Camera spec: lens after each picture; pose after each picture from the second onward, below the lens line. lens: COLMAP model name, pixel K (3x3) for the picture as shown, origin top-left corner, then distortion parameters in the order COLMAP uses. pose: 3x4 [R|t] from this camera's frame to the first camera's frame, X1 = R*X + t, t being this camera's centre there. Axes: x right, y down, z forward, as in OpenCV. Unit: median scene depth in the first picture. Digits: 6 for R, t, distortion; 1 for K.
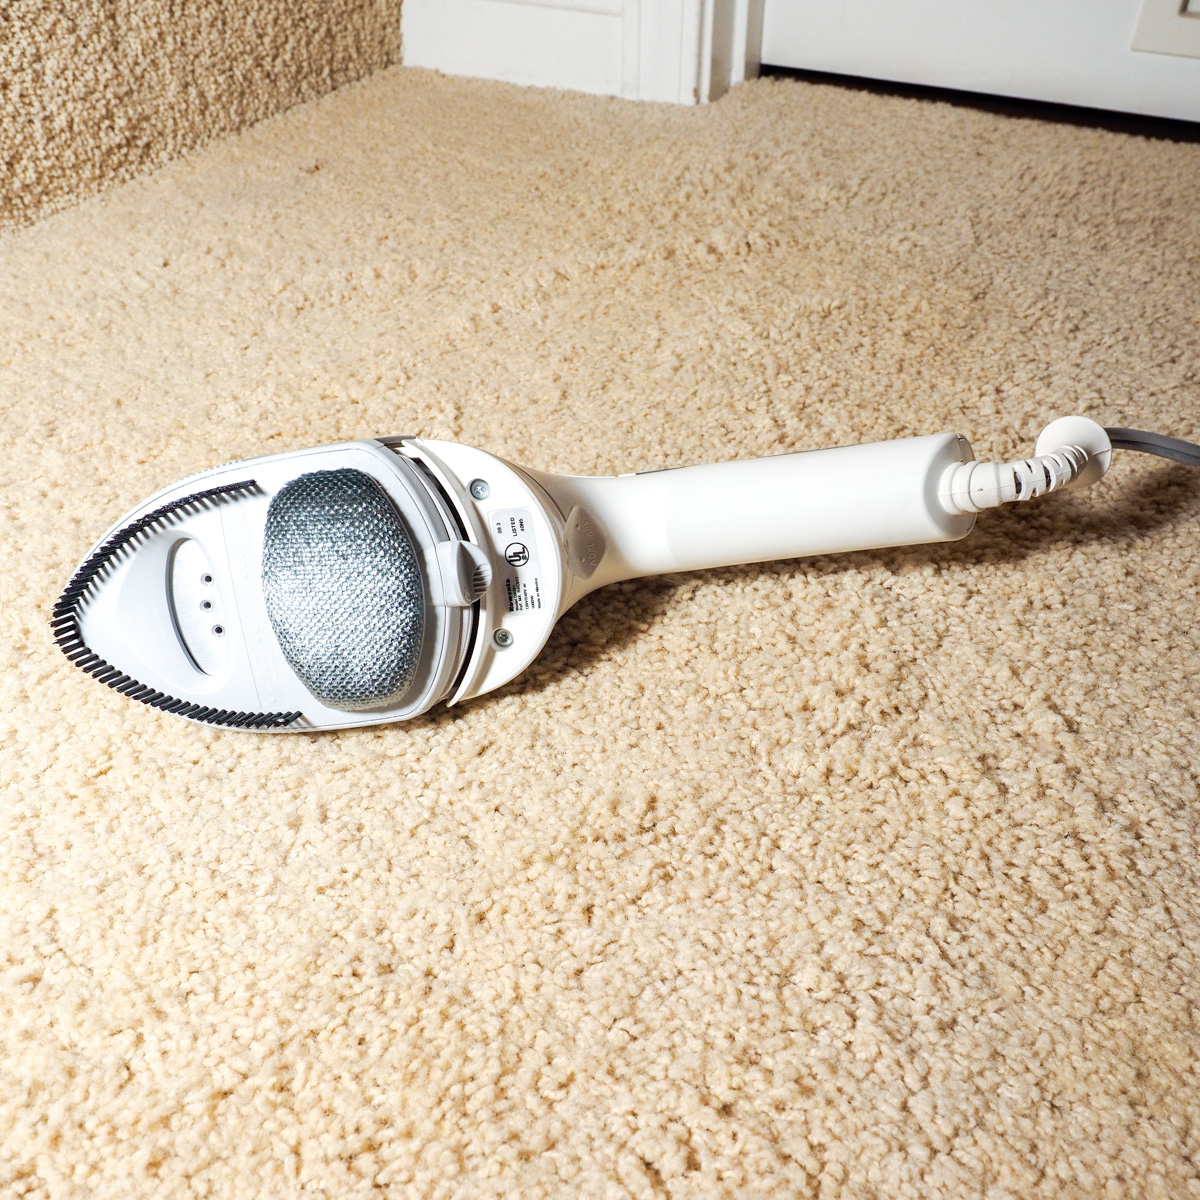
lens RADIAL K [[1112.6, 0, 594.9], [0, 1112.6, 595.4], [0, 0, 1]] dist [-0.022658, 0.000000]
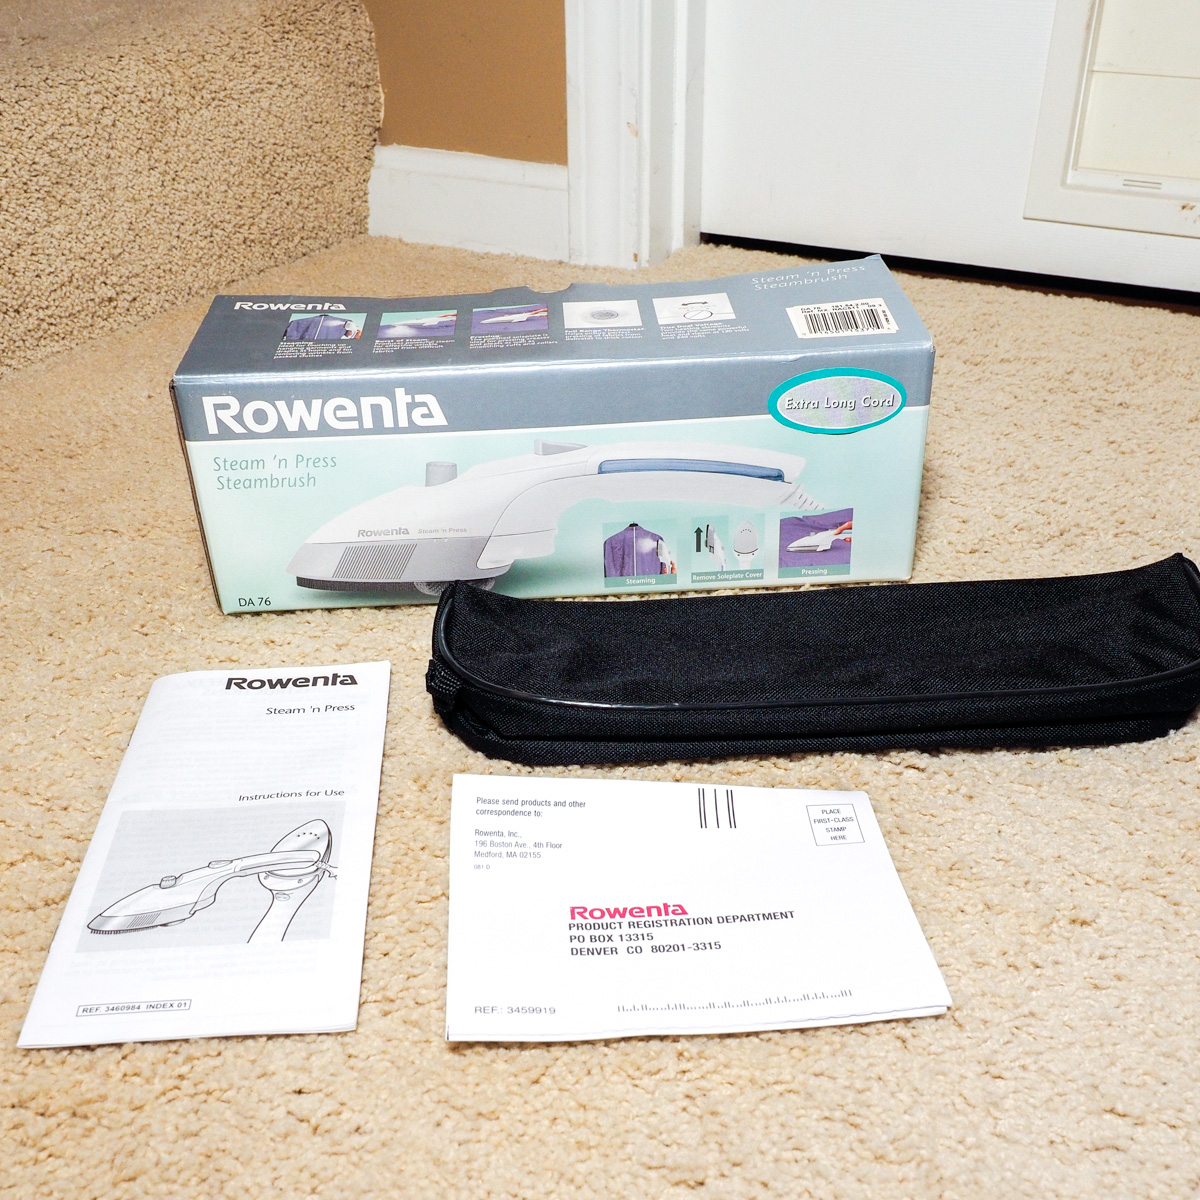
lens RADIAL K [[1370.2, 0, 588.7], [0, 1370.2, 654.0], [0, 0, 1]] dist [-0.006127, 0.000000]
pose [[0.999888, 0.003933, -0.014474, 0.072280], [-0.006137, 0.987809, -0.155553, 0.154515], [0.013686, 0.155624, 0.987722, -0.295402]]
